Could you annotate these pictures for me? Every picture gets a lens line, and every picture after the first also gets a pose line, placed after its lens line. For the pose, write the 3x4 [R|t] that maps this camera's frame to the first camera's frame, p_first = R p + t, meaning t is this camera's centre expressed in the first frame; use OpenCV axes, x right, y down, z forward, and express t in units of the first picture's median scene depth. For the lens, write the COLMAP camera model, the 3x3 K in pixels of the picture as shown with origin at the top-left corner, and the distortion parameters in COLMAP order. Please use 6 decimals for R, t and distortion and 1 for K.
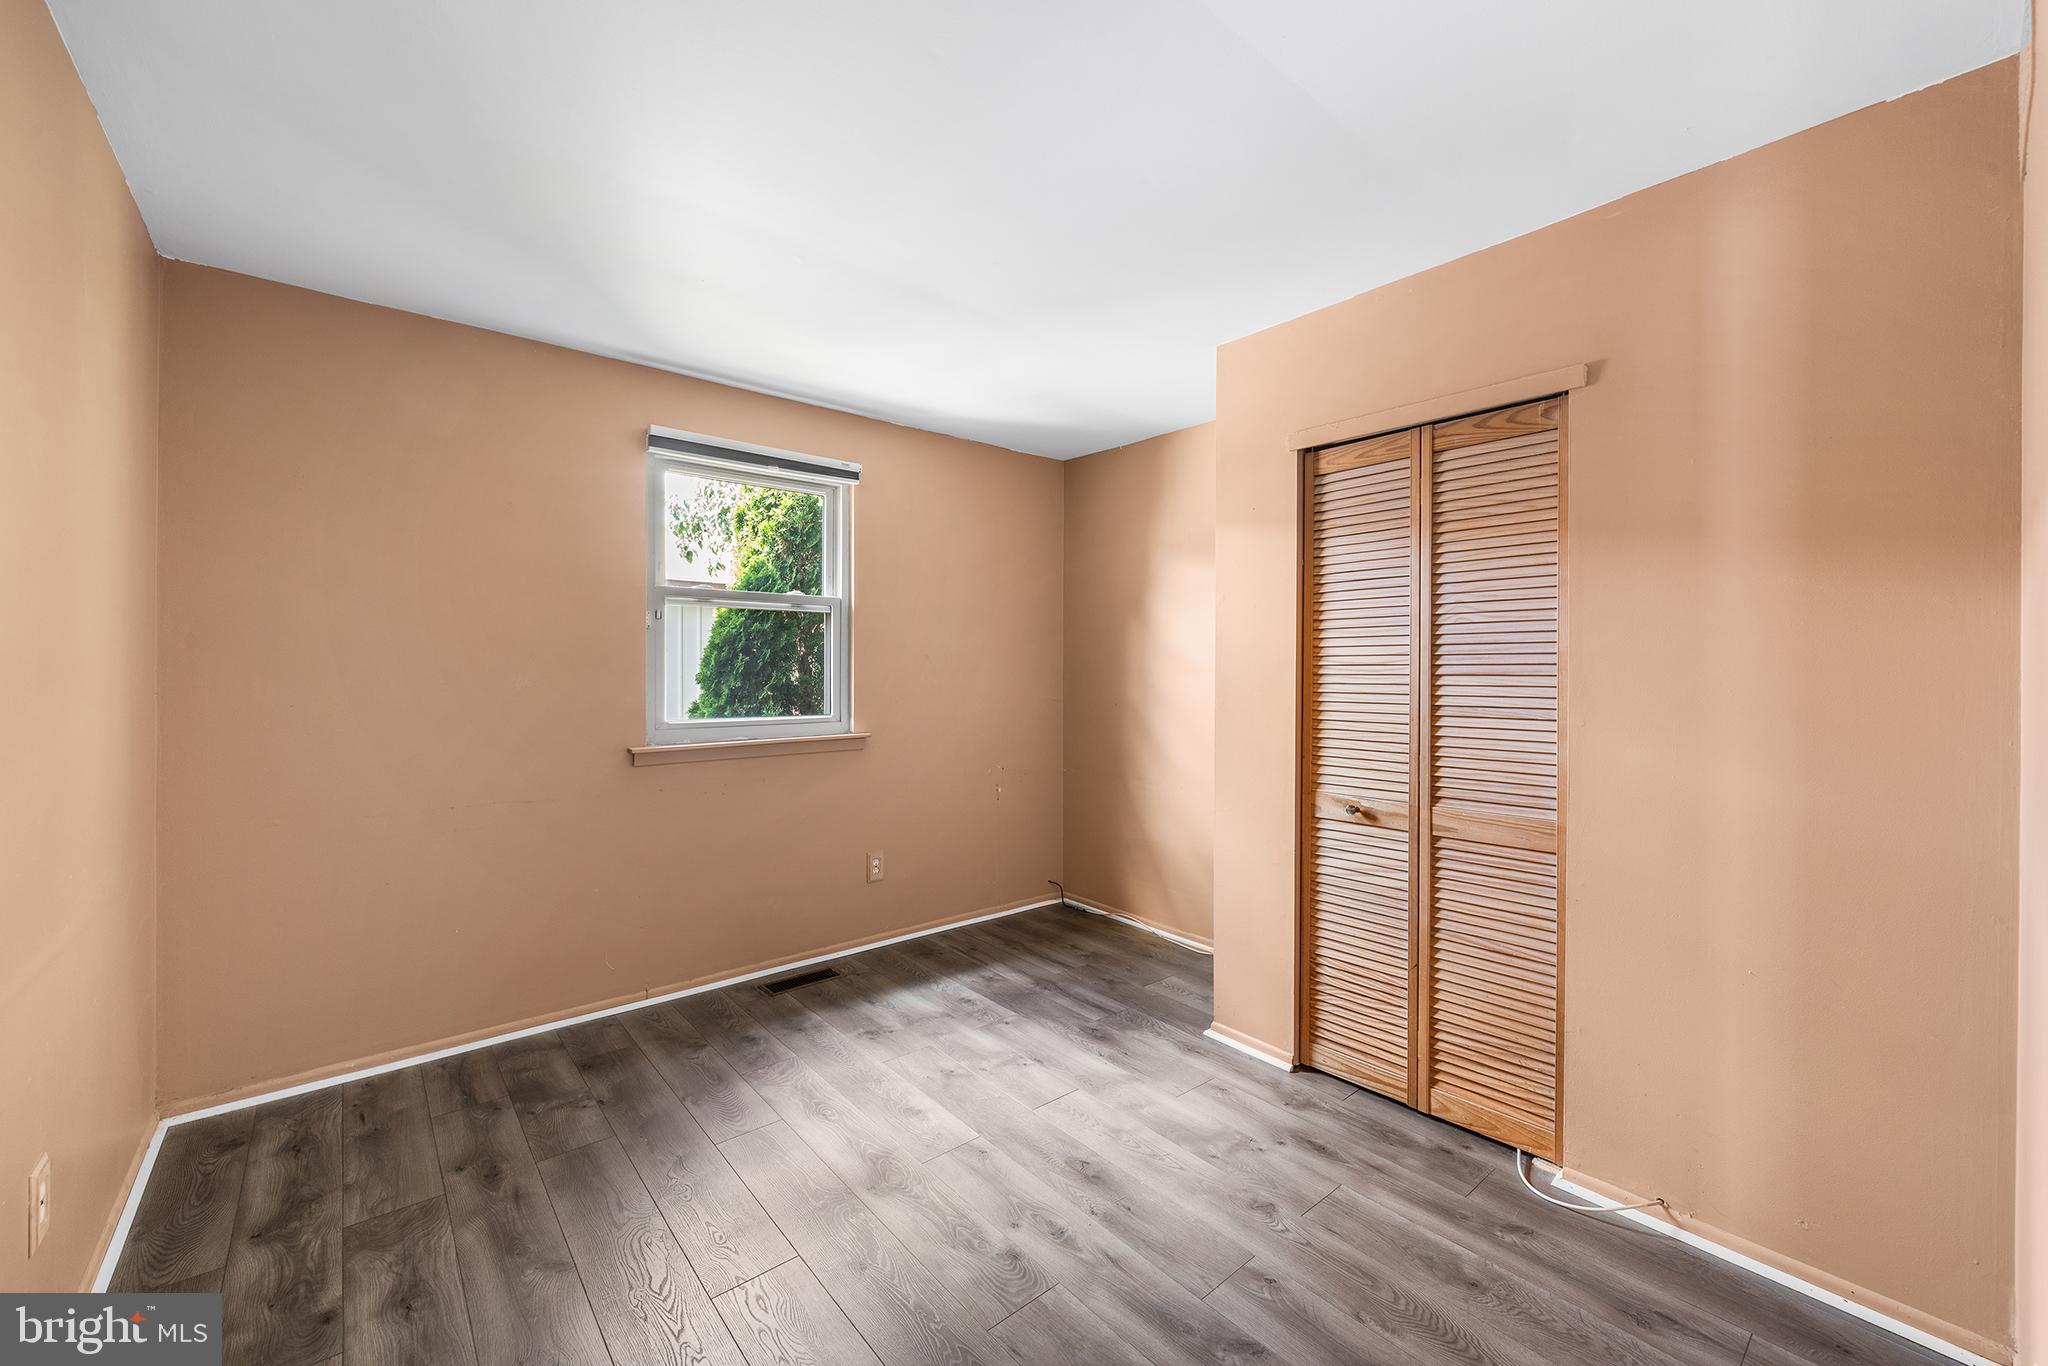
lens RADIAL K [[800.7, 0, 1023.2], [0, 800.7, 675.1], [0, 0, 1]] dist [-0.003101, 0.000351]
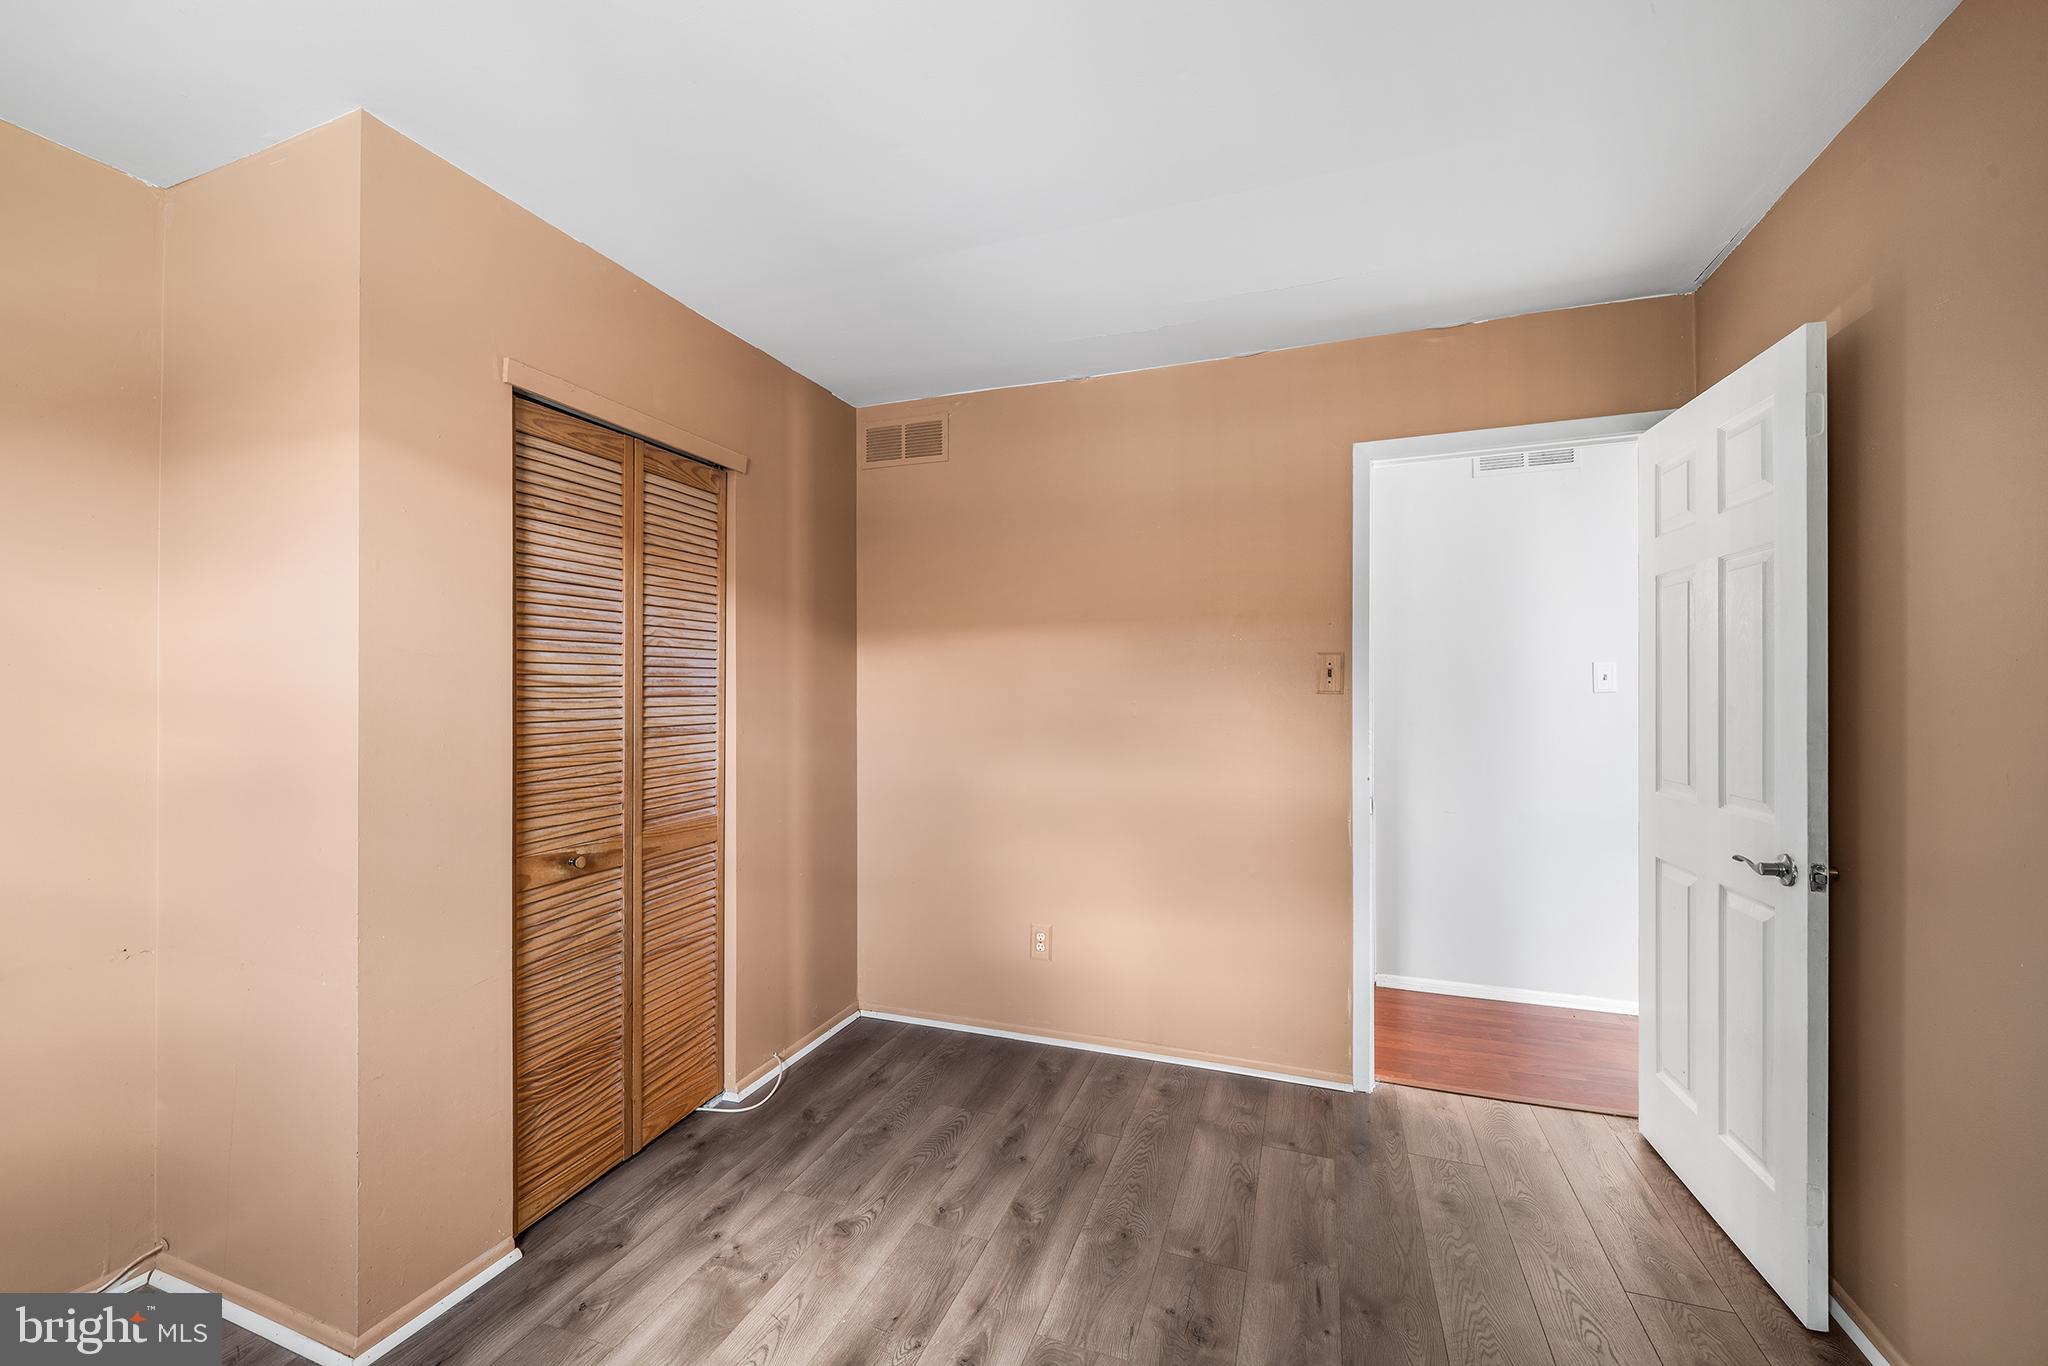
lens RADIAL K [[800.7, 0, 1019.9], [0, 800.7, 683.5], [0, 0, 1]] dist [-0.003101, 0.000351]
pose [[-0.489081, 0.000231, 0.872238, -0.621690], [0.005584, 0.999980, 0.002867, -0.017868], [-0.872221, 0.006273, -0.489073, 1.178377]]
